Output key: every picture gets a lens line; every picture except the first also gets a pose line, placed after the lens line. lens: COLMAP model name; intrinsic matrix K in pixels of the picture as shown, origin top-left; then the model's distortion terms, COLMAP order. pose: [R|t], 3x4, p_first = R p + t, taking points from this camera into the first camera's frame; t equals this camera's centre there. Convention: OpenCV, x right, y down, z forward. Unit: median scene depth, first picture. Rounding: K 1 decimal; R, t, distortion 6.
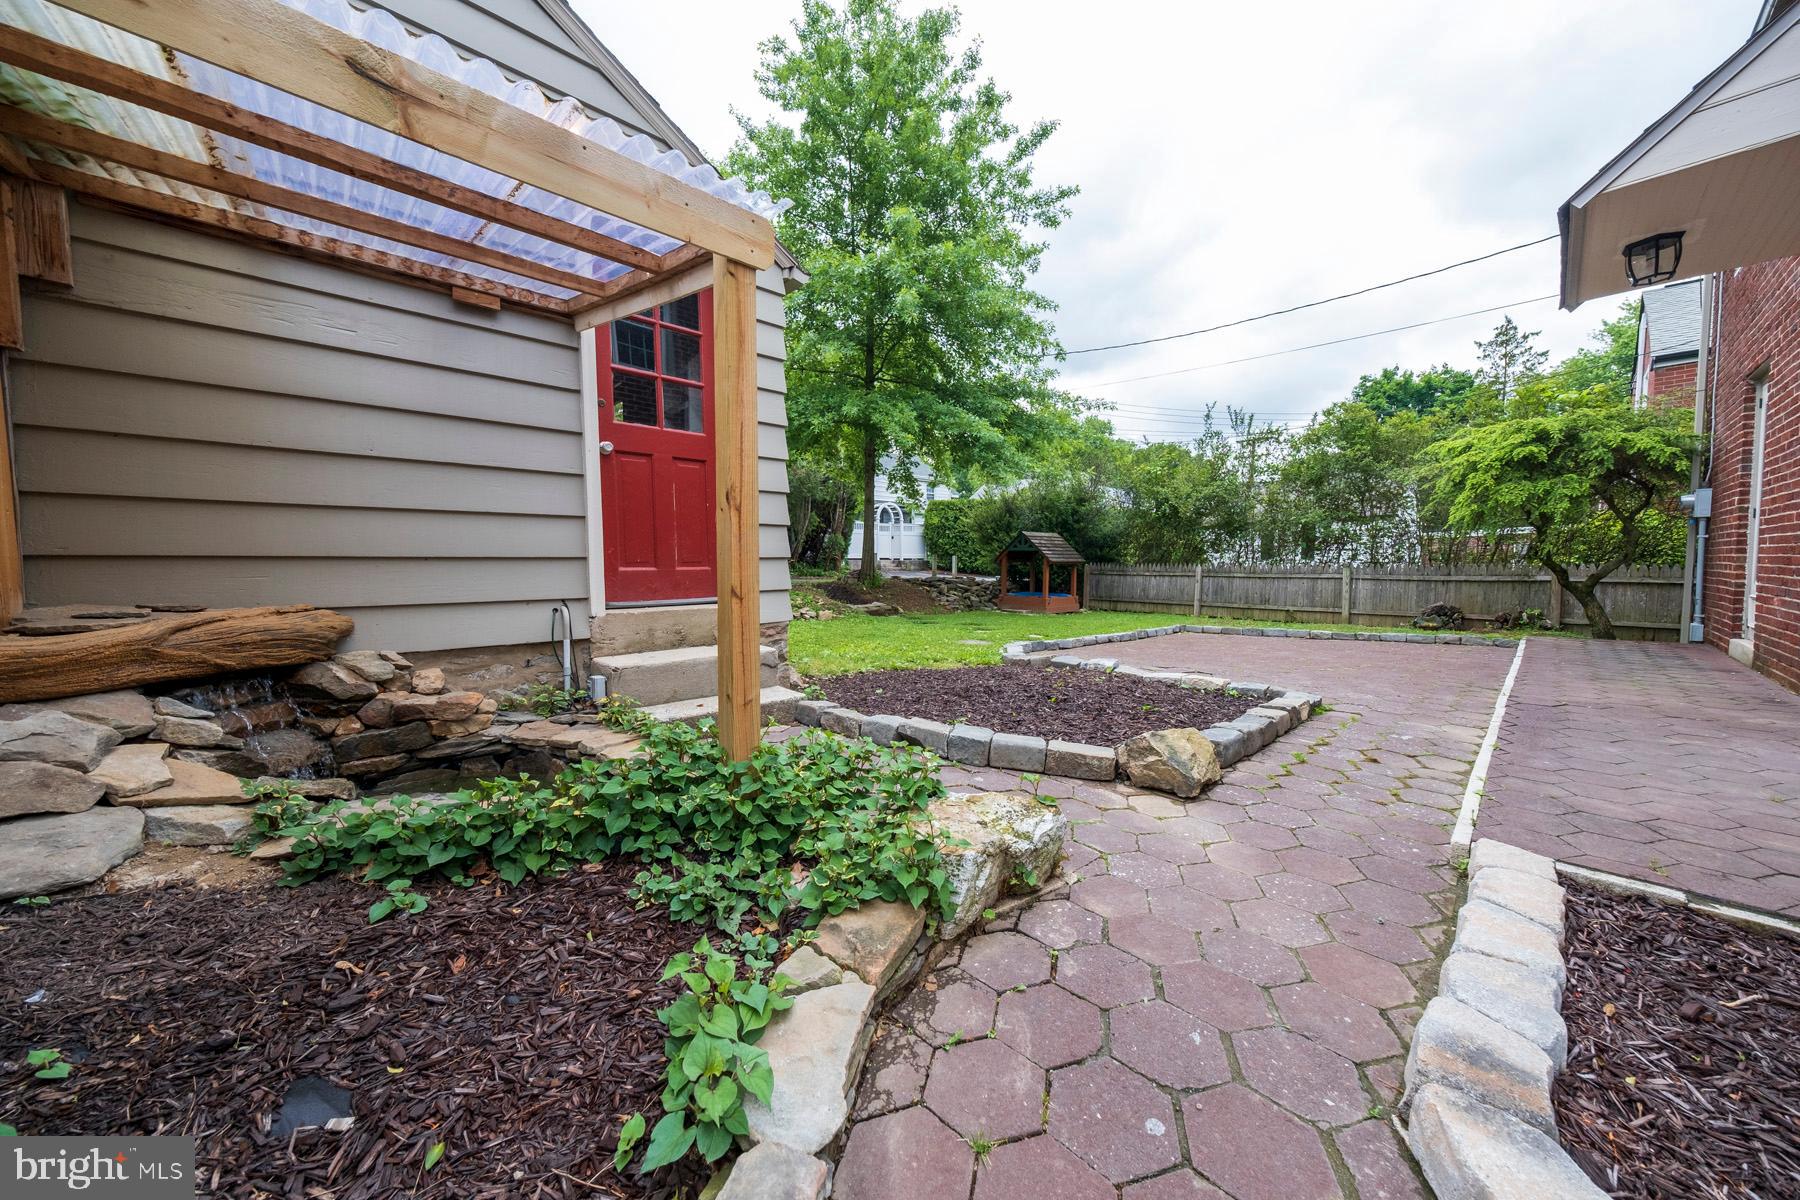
lens RADIAL K [[605.1, 0, 898.8], [0, 605.1, 596.1], [0, 0, 1]] dist [0.001663, -0.002213]
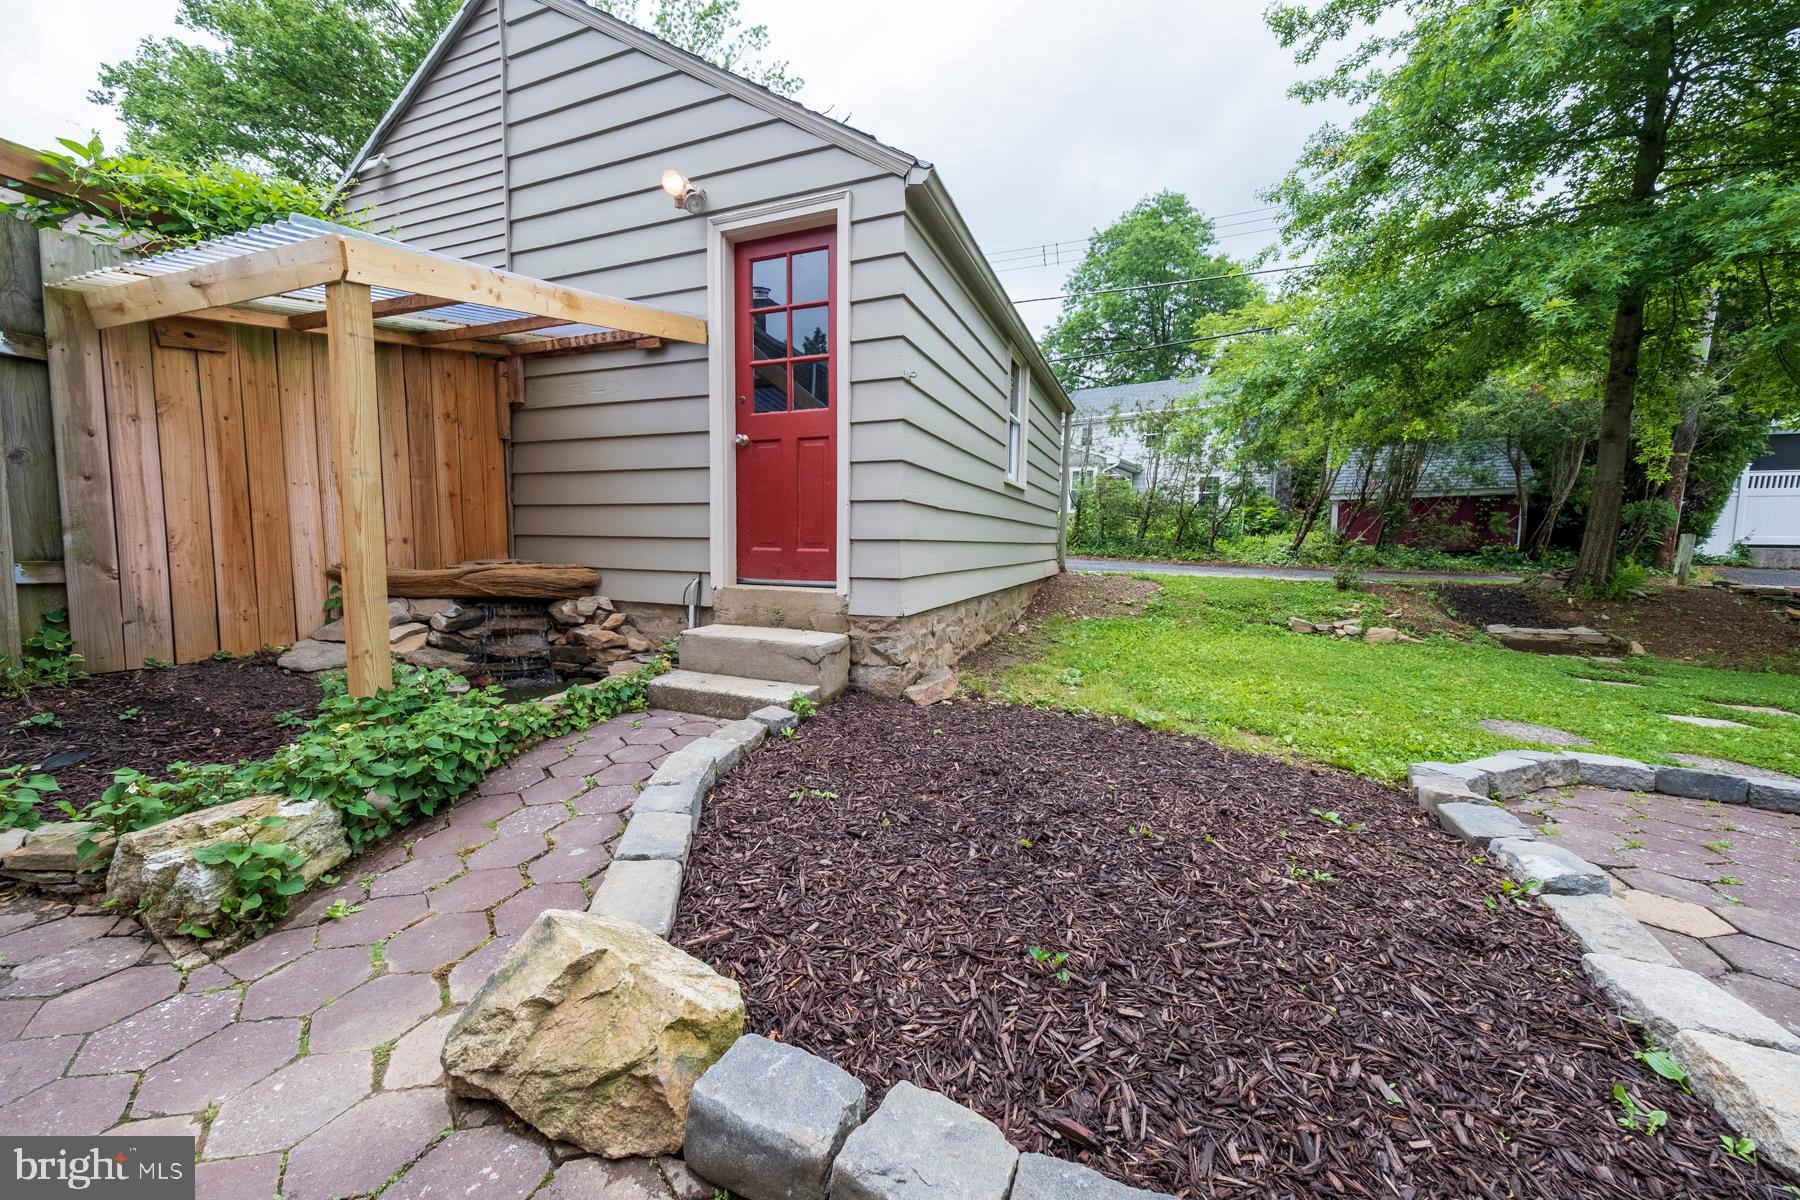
lens RADIAL K [[605.1, 0, 898.8], [0, 605.1, 596.1], [0, 0, 1]] dist [0.001663, -0.002213]
pose [[0.441362, 0.085770, -0.893220, 0.679630], [-0.066098, 0.995825, 0.062962, -0.047859], [0.894891, 0.031251, 0.445189, 0.786224]]
